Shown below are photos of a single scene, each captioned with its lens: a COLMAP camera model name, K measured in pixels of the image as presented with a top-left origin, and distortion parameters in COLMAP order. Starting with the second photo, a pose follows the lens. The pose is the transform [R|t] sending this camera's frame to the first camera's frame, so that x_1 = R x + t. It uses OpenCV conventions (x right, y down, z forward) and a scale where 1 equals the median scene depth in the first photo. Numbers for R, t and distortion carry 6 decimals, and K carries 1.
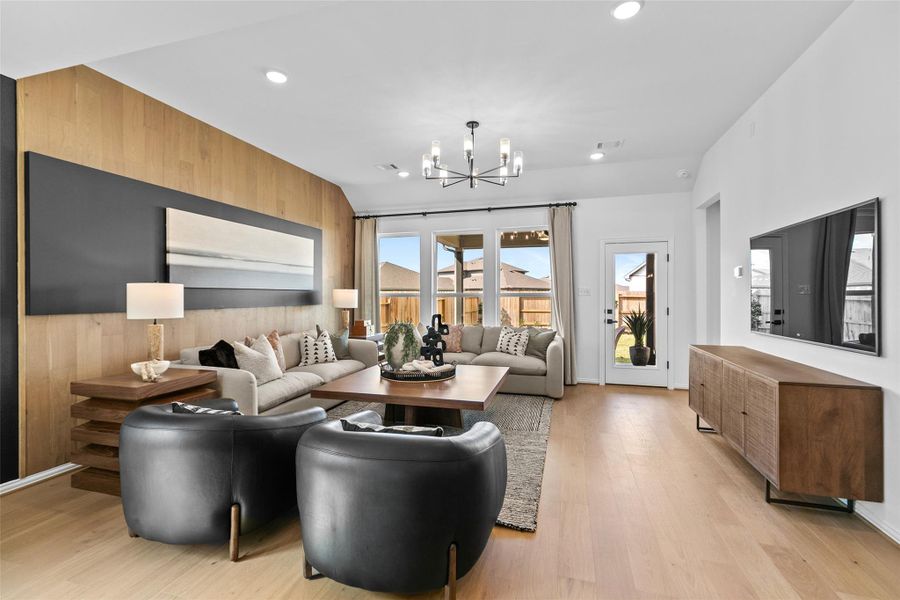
lens RADIAL K [[401.7, 0, 447.1], [0, 401.7, 295.2], [0, 0, 1]] dist [0.001756, 0.000375]
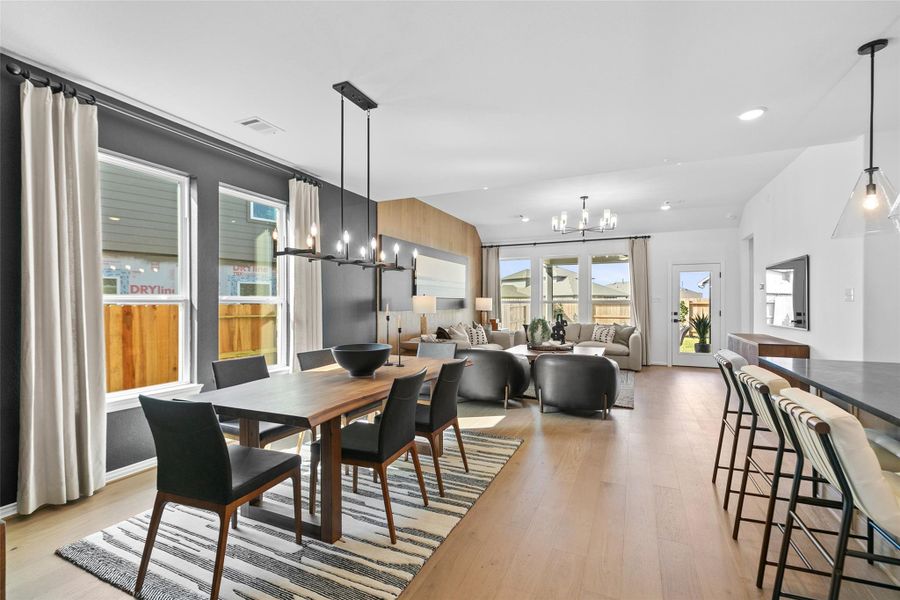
lens RADIAL K [[407.8, 0, 445.4], [0, 407.8, 301.7], [0, 0, 1]] dist [0.003535, 0.000161]
pose [[0.989519, 0.000449, -0.144405, -0.198934], [-0.000768, 0.999997, -0.002155, 0.002935], [0.144404, 0.002243, 0.989516, -0.567999]]
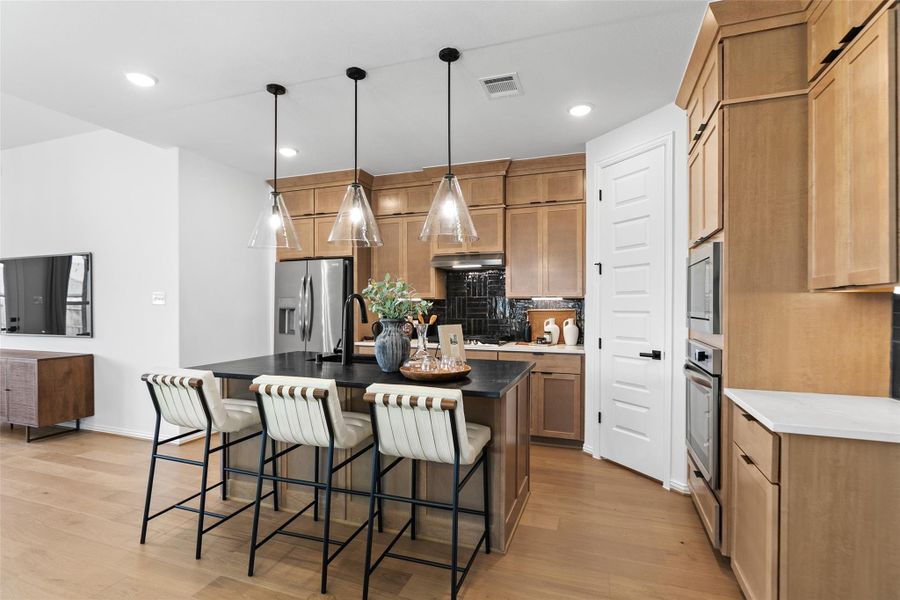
lens RADIAL K [[436.5, 0, 445.7], [0, 436.5, 310.0], [0, 0, 1]] dist [-0.004697, -0.000152]
pose [[0.057445, -0.010617, 0.998292, -0.347464], [-0.000559, 0.999943, 0.010667, 0.000598], [-0.998349, -0.001170, 0.057435, -0.309905]]
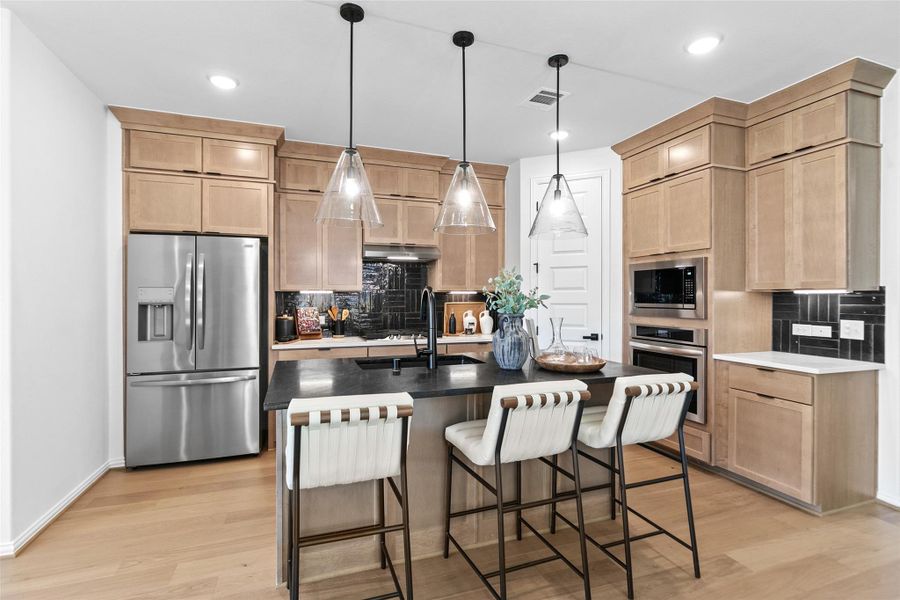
lens RADIAL K [[423.4, 0, 449.0], [0, 423.4, 296.4], [0, 0, 1]] dist [-0.000963, -0.000175]
pose [[-0.593458, 0.001187, 0.804864, -0.184797], [-0.001074, 0.999997, -0.002266, -0.002009], [-0.804864, -0.002210, -0.593455, 0.100182]]
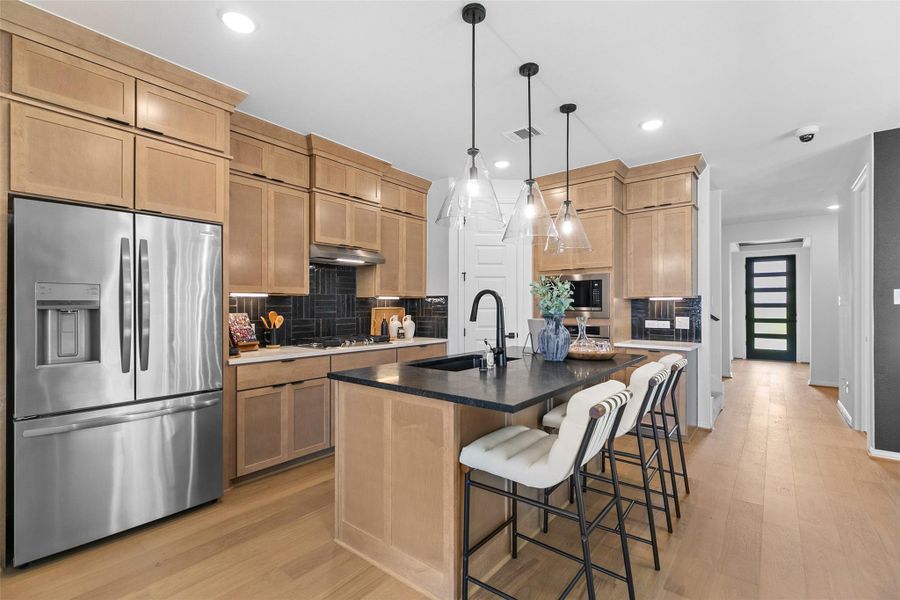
lens RADIAL K [[401.6, 0, 446.5], [0, 401.6, 301.7], [0, 0, 1]] dist [0.004297, 0.000174]
pose [[-0.923700, 0.003855, 0.383097, 0.072301], [-0.000801, 0.999928, -0.011992, 0.006175], [-0.383116, -0.011384, -0.923630, 0.297440]]
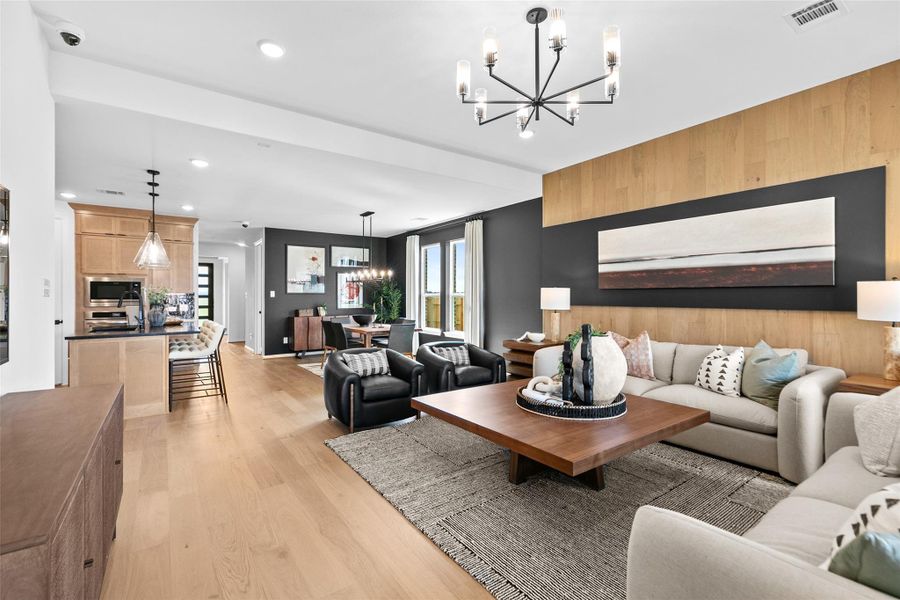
lens RADIAL K [[401.7, 0, 447.1], [0, 401.7, 295.2], [0, 0, 1]] dist [0.001756, 0.000375]
pose [[-0.618270, 0.002016, -0.785963, 0.488760], [0.004286, 0.999990, -0.000807, -0.000103], [0.785954, -0.003868, -0.618273, 0.986168]]
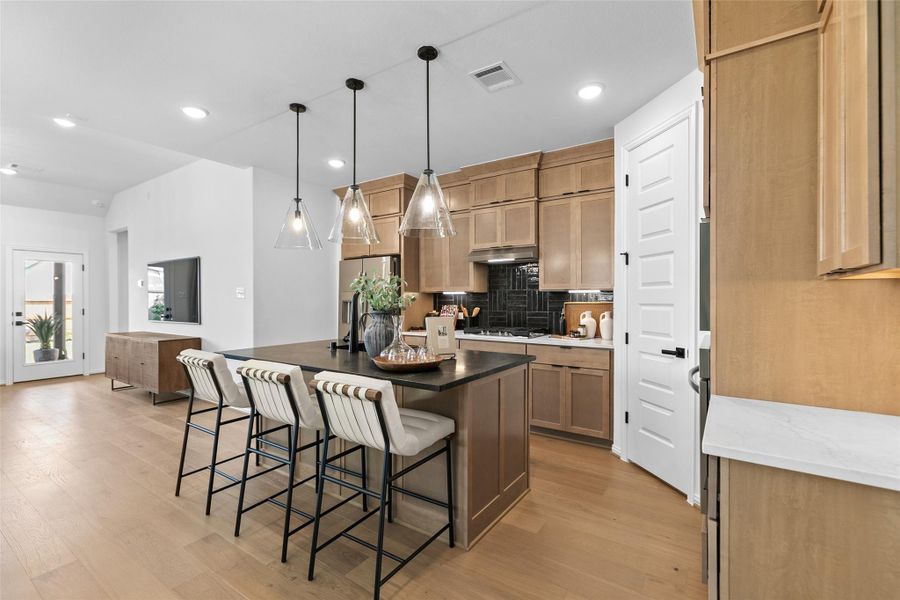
lens RADIAL K [[401.6, 0, 446.5], [0, 401.6, 301.7], [0, 0, 1]] dist [0.004297, 0.000174]
pose [[0.304720, -0.007134, 0.952415, -0.293466], [0.001282, 0.999974, 0.007080, 0.001773], [-0.952441, -0.000937, 0.304721, -0.443354]]
